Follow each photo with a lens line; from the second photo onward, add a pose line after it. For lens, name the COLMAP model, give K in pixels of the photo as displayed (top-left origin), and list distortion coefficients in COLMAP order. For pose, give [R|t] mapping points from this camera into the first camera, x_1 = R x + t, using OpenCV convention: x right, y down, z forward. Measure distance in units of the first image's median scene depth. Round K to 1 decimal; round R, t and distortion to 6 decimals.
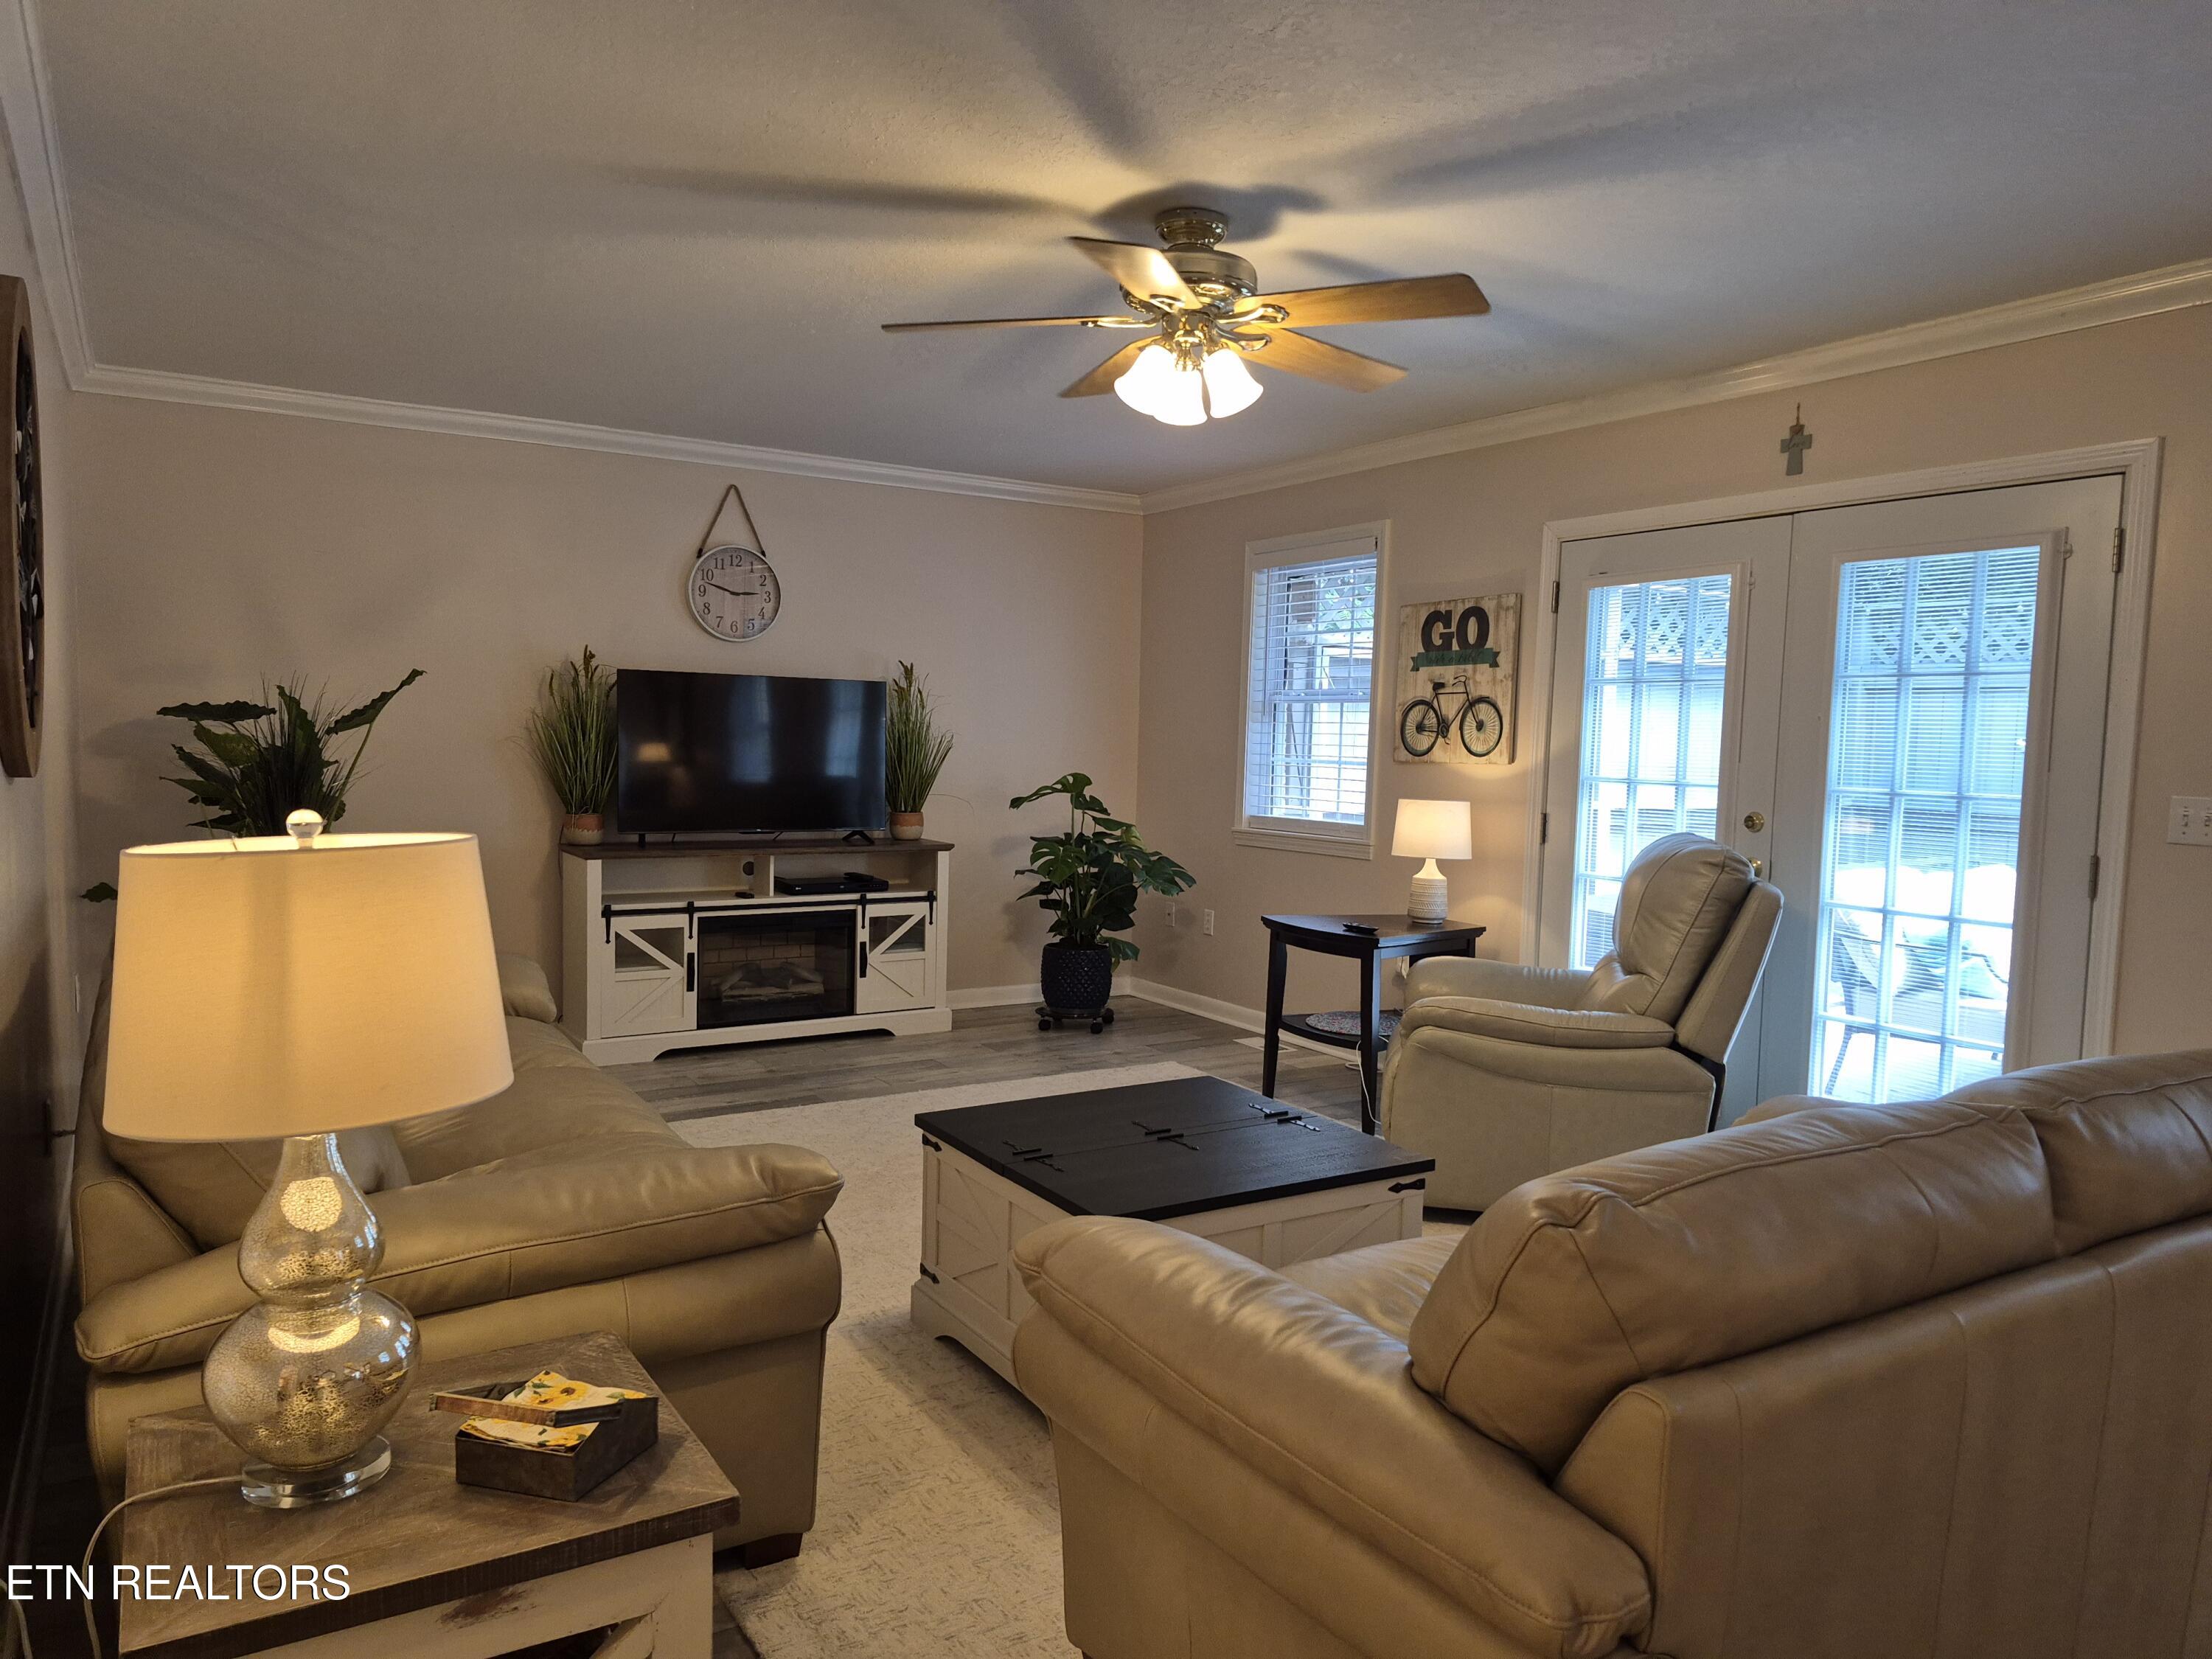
lens RADIAL K [[1524.5, 0, 1090.2], [0, 1524.5, 815.2], [0, 0, 1]] dist [0.088857, -0.115218]
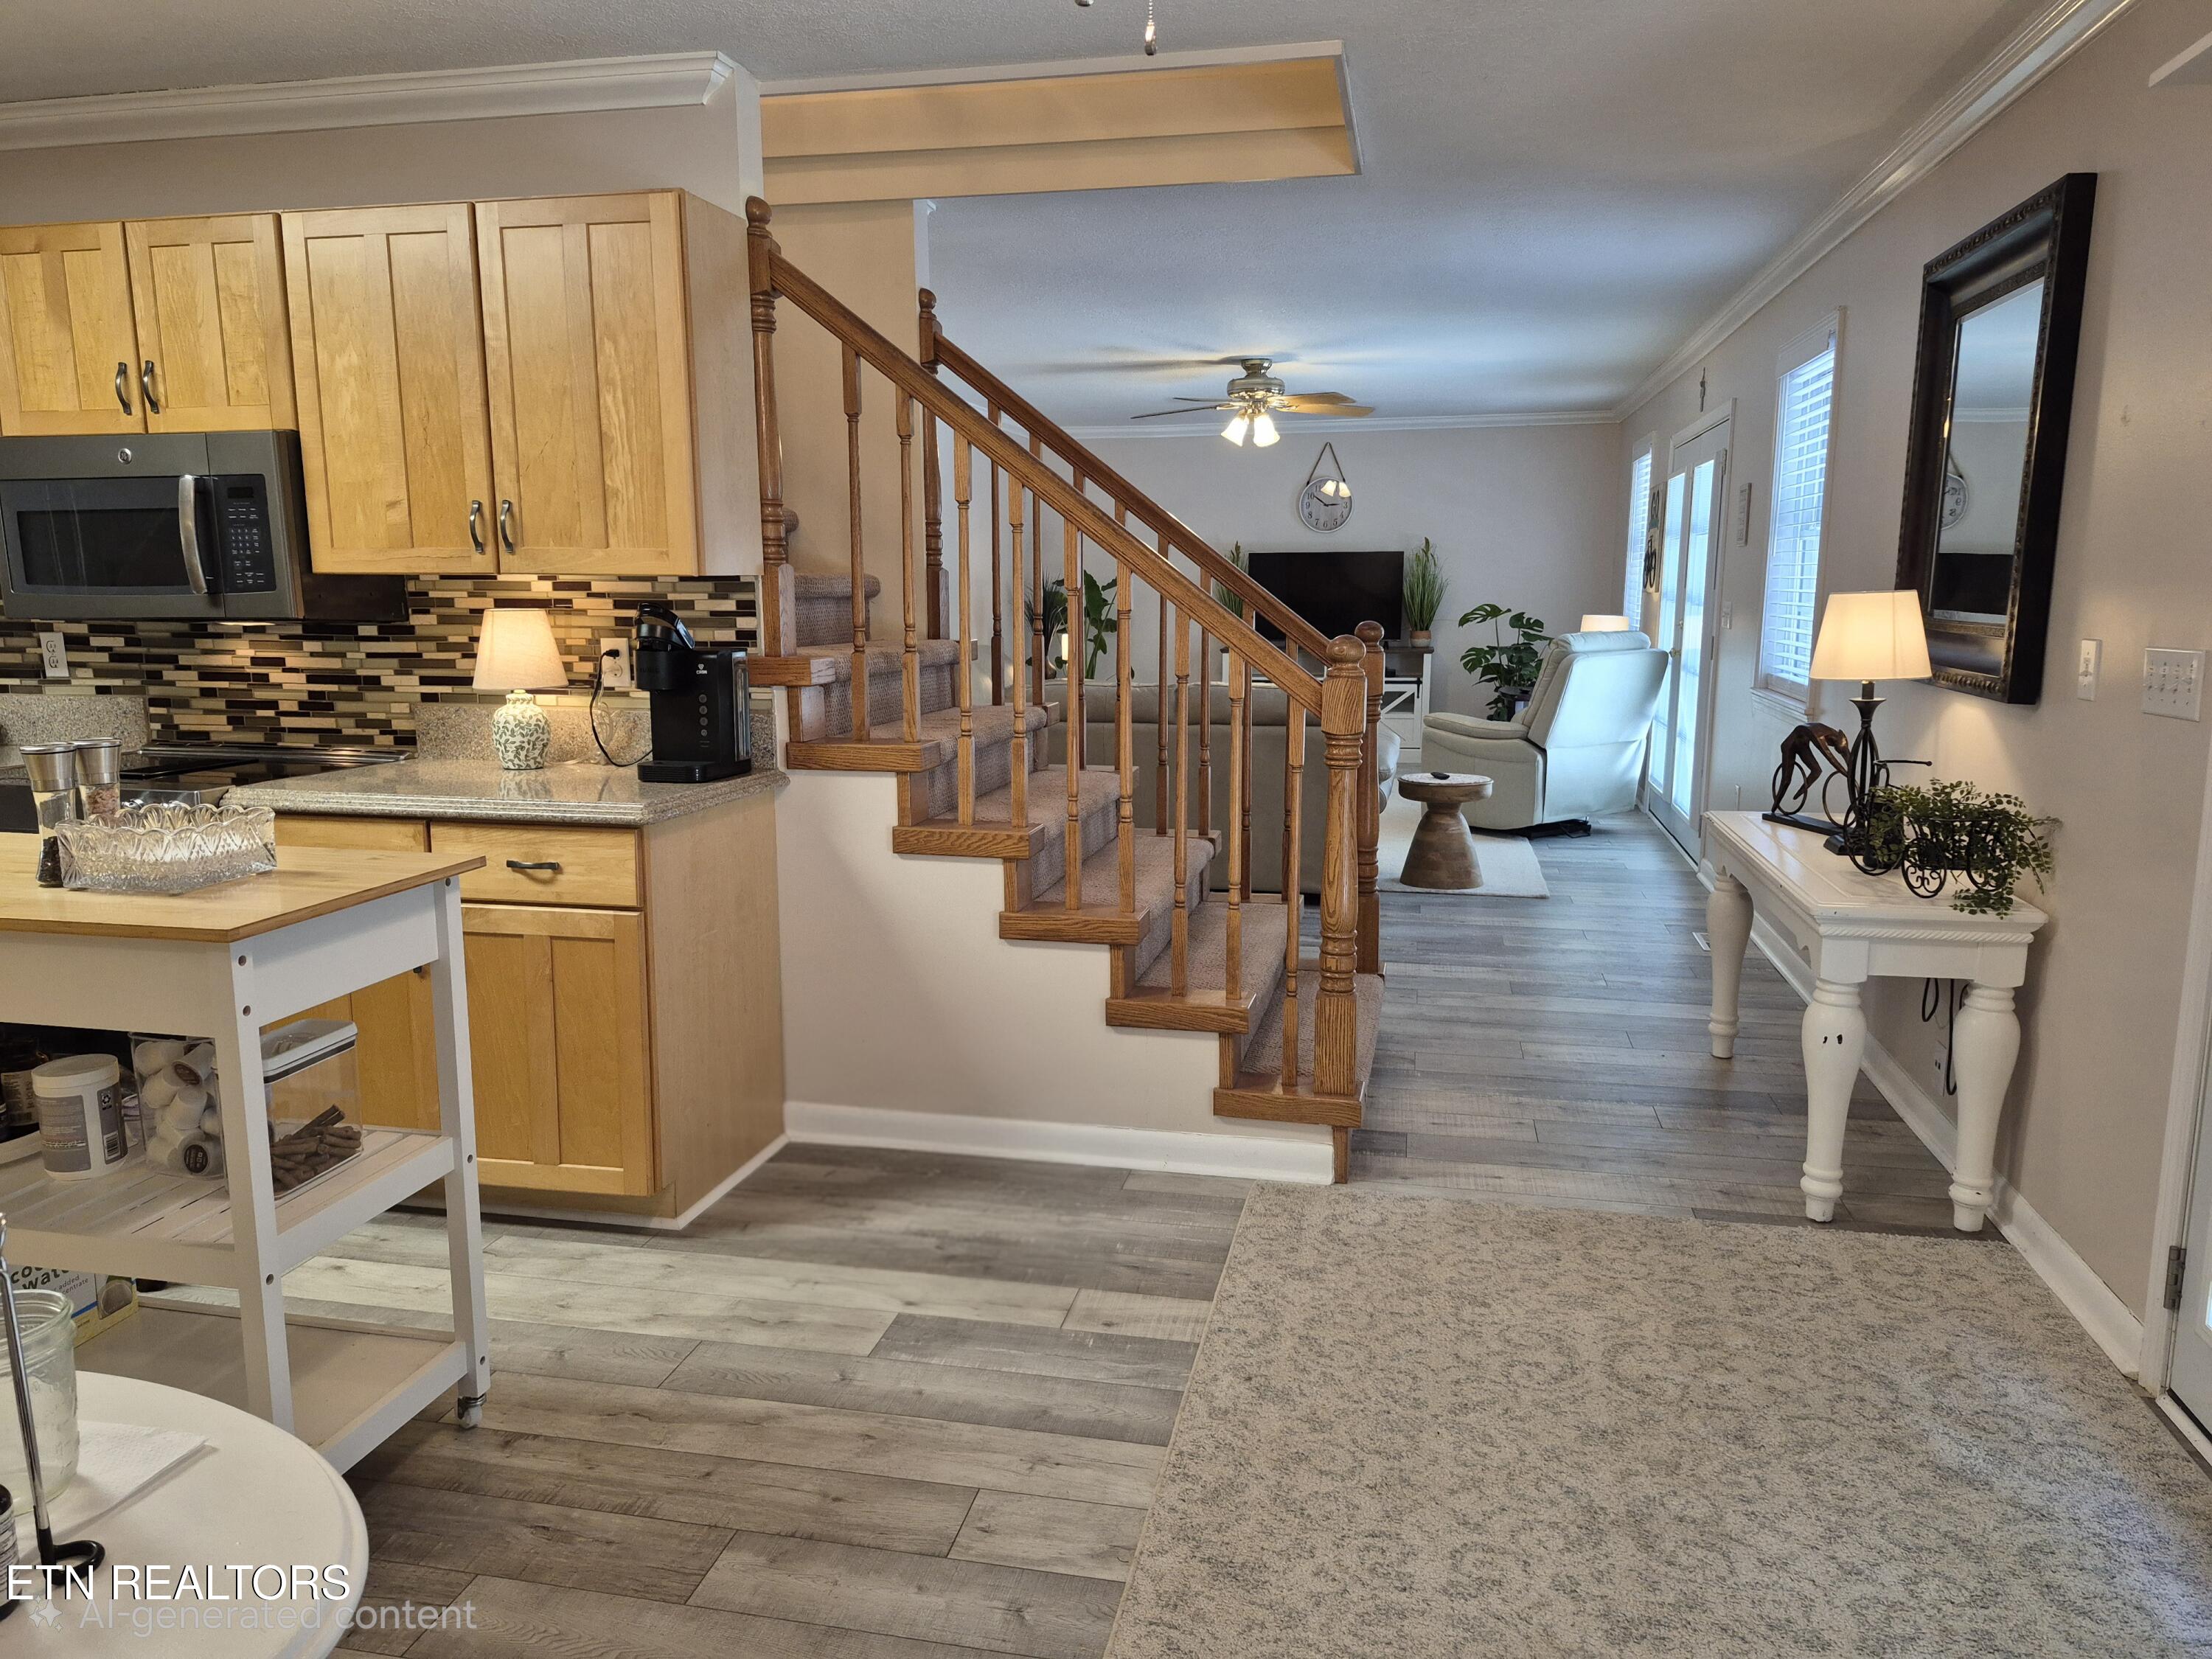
lens RADIAL K [[1524.5, 0, 1090.2], [0, 1524.5, 815.2], [0, 0, 1]] dist [0.088857, -0.115218]
pose [[0.712820, 0.087435, -0.695876, 0.842648], [-0.024212, 0.994675, 0.100176, 0.039882], [0.700929, -0.054559, 0.711141, -0.482120]]
